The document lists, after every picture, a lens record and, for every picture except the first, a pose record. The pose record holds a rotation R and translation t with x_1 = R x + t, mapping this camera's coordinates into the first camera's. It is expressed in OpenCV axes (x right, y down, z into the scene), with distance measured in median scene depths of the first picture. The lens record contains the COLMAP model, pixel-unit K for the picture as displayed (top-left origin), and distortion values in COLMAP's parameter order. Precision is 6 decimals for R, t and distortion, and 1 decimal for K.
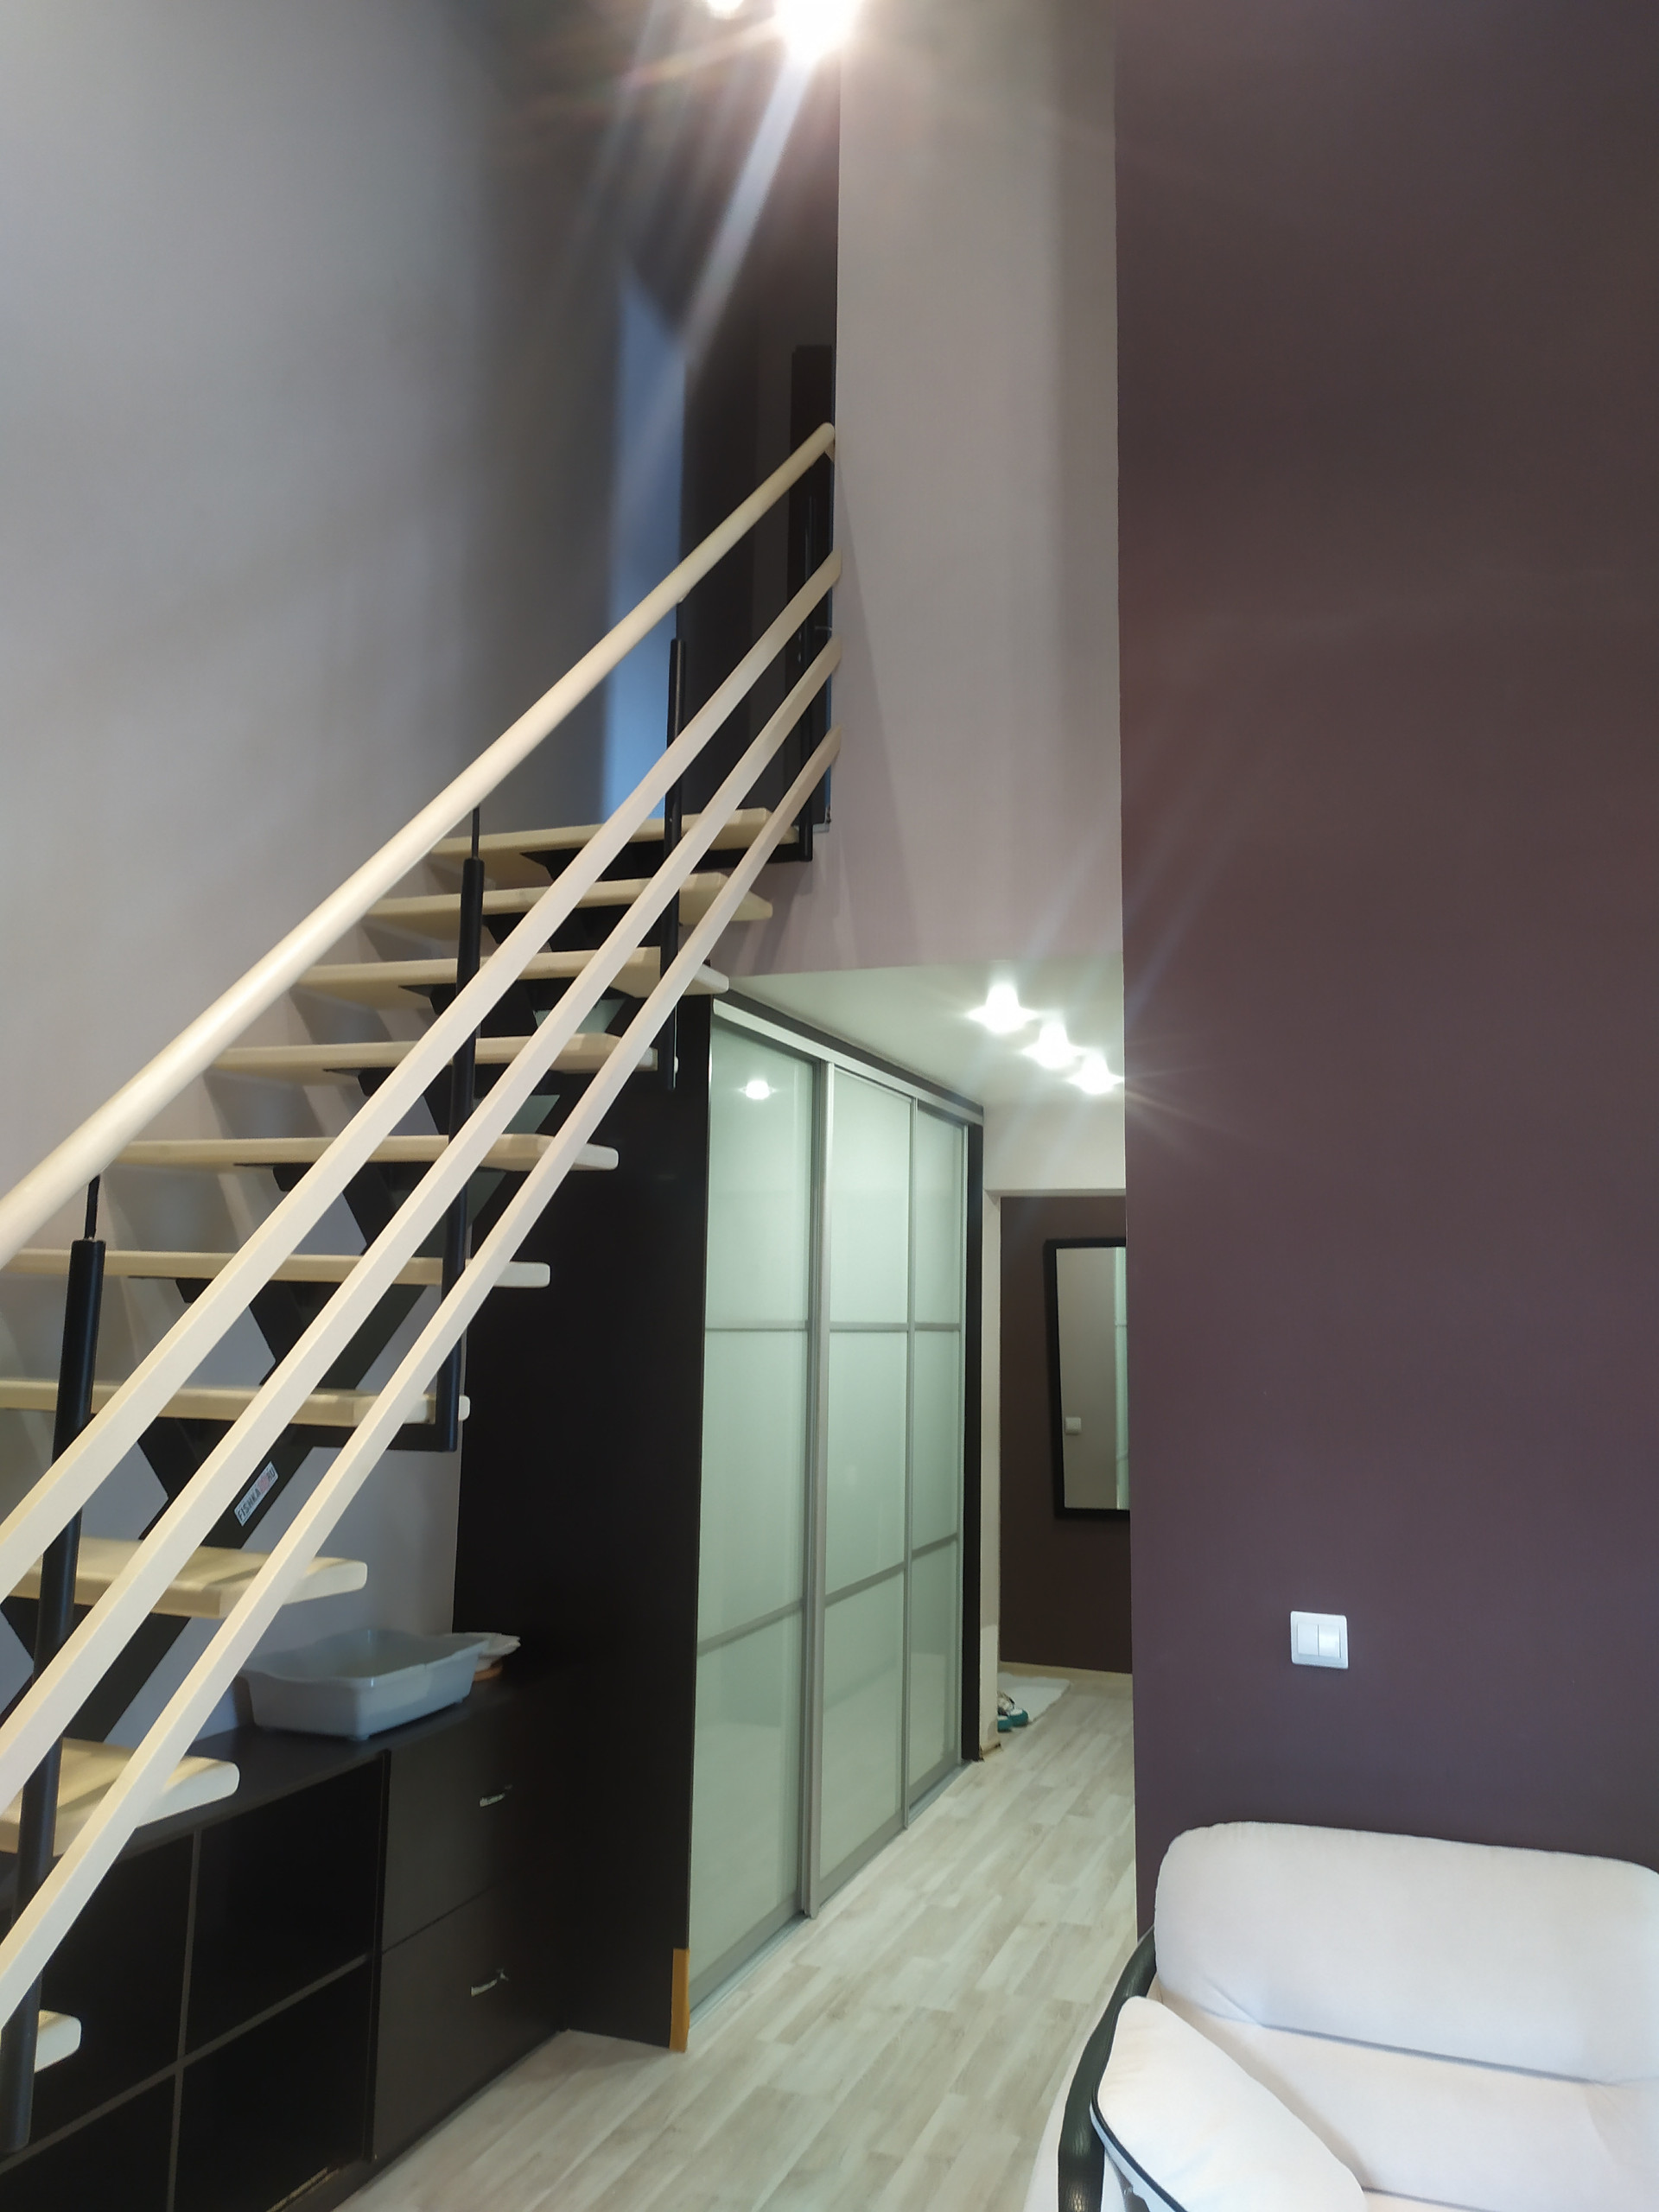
lens RADIAL K [[1657.5, 0, 834.5], [0, 1657.5, 1097.6], [0, 0, 1]] dist [0.062826, -0.067119]
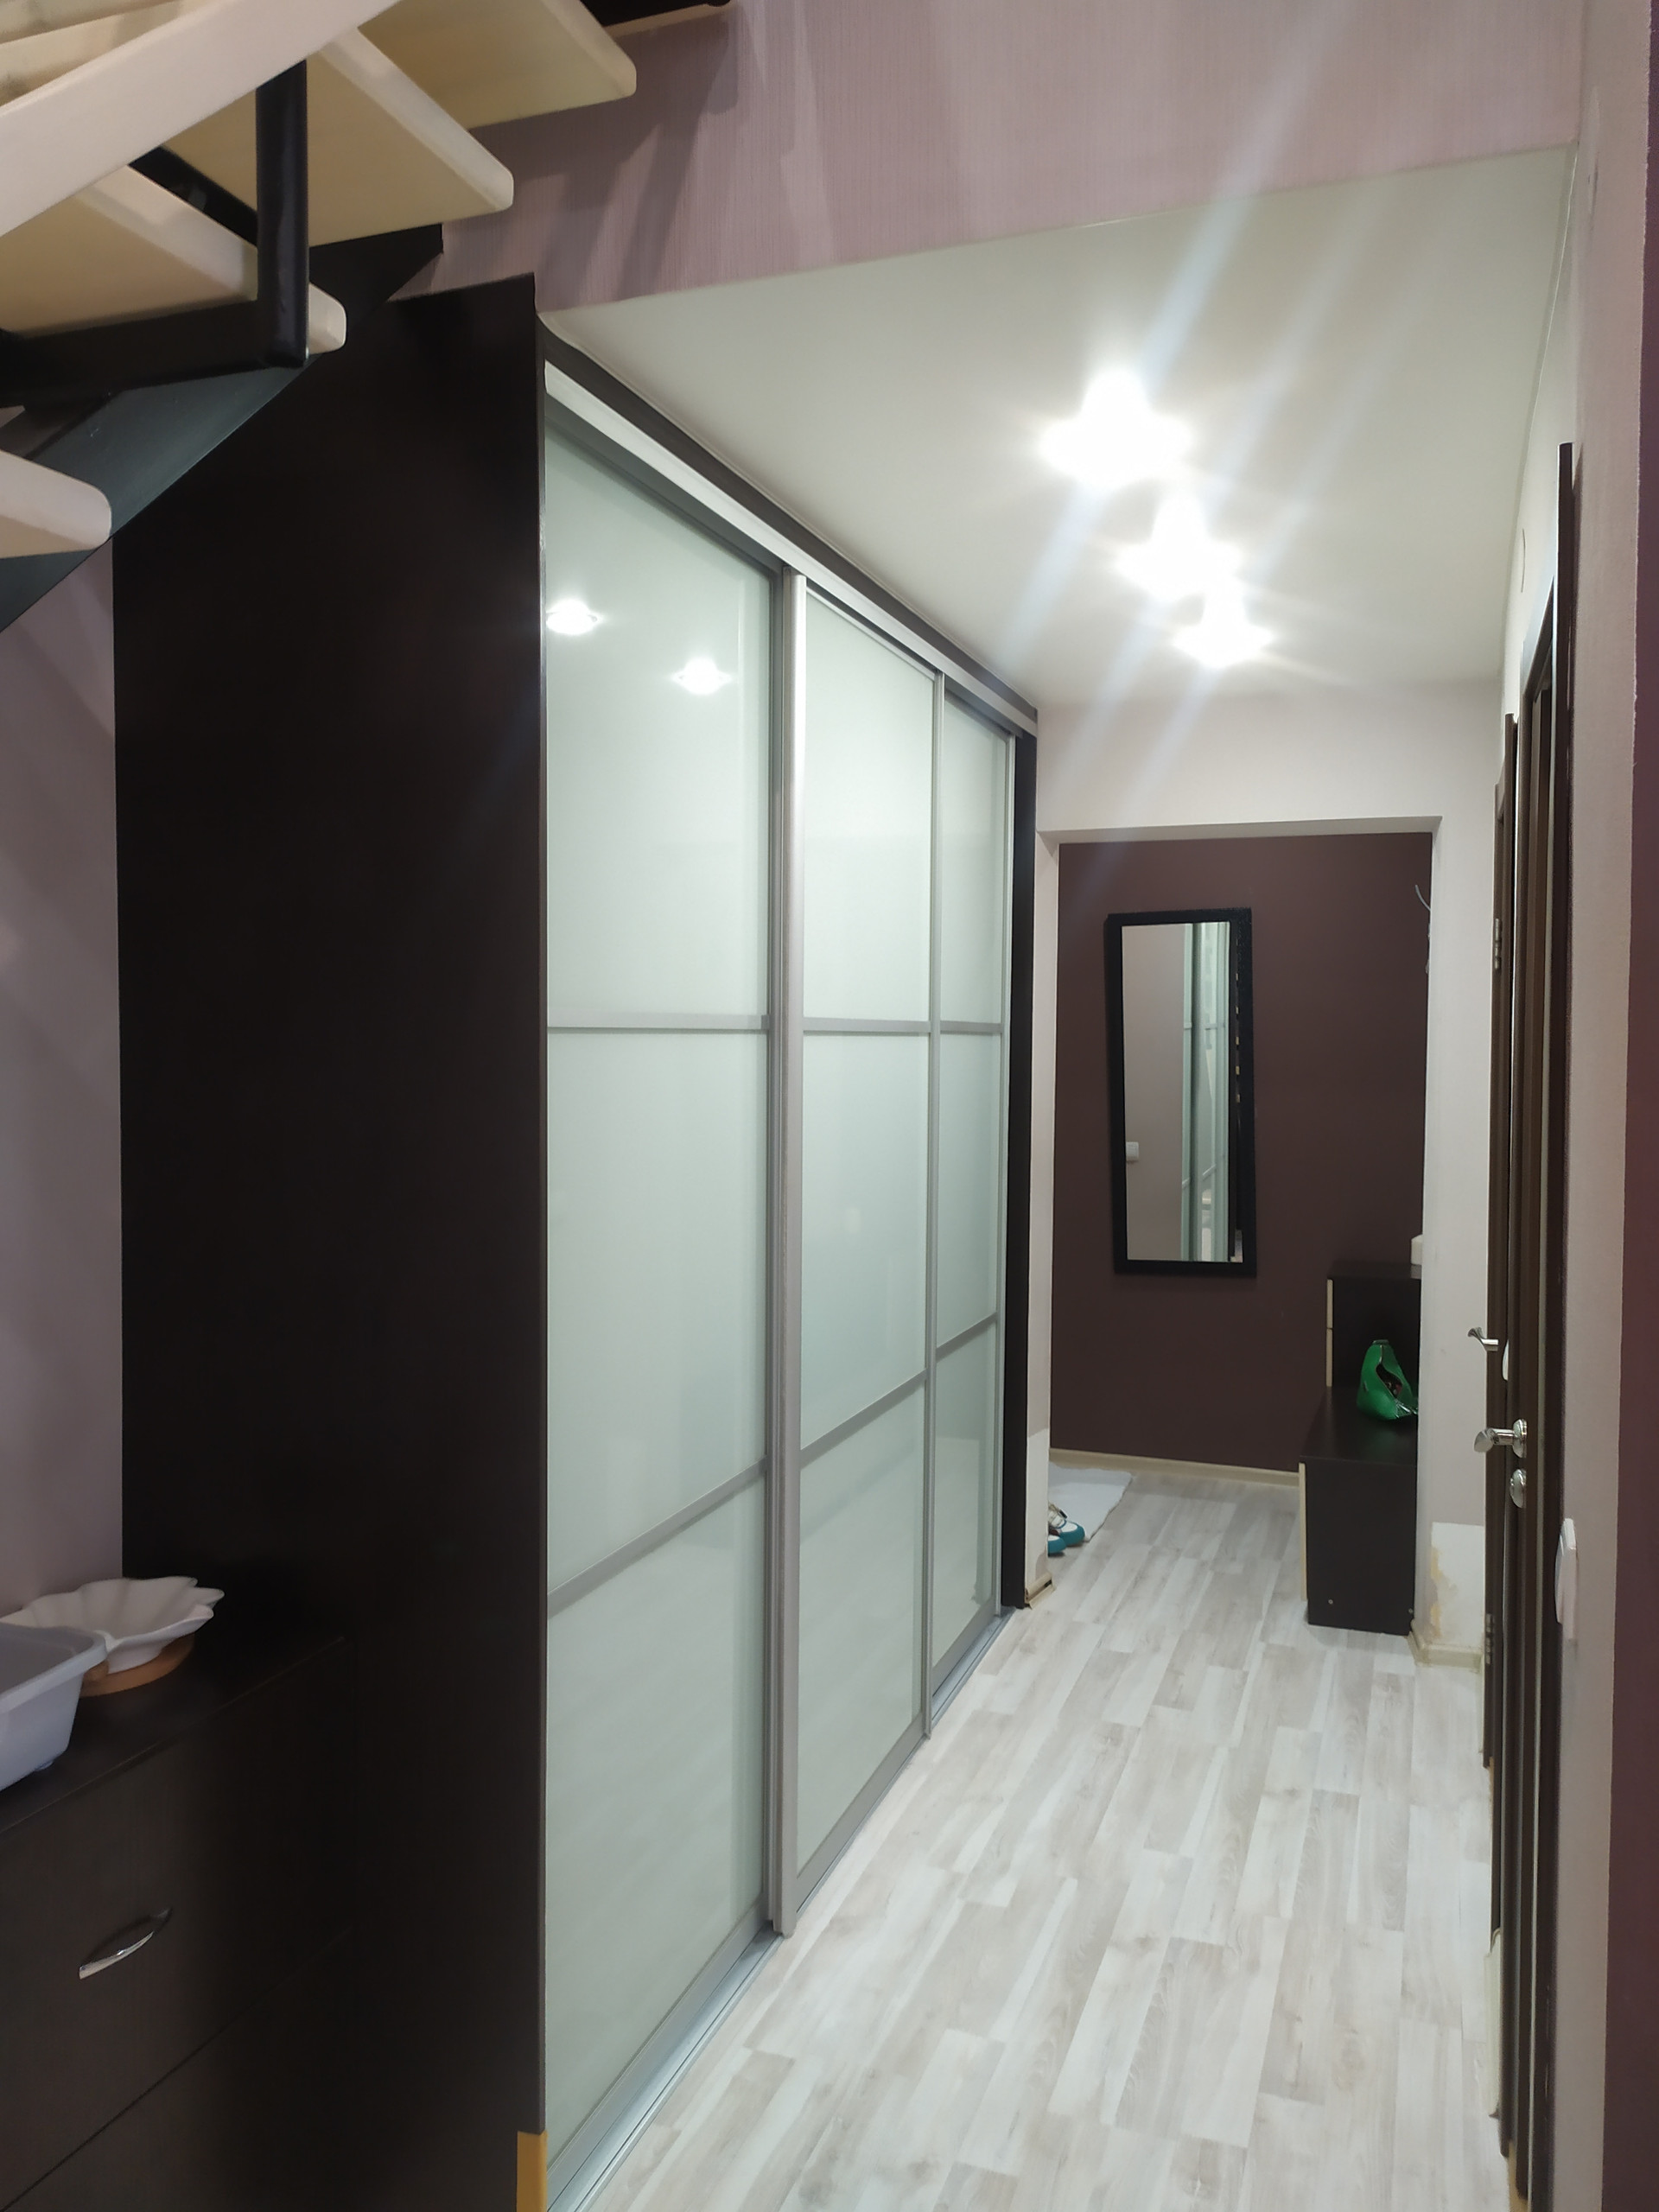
lens RADIAL K [[1657.5, 0, 830.2], [0, 1657.5, 1106.6], [0, 0, 1]] dist [0.062826, -0.067119]
pose [[0.999908, -0.009989, -0.009151, 0.011852], [0.011459, 0.983961, 0.178018, 0.058293], [0.007226, -0.178107, 0.983985, 0.392541]]
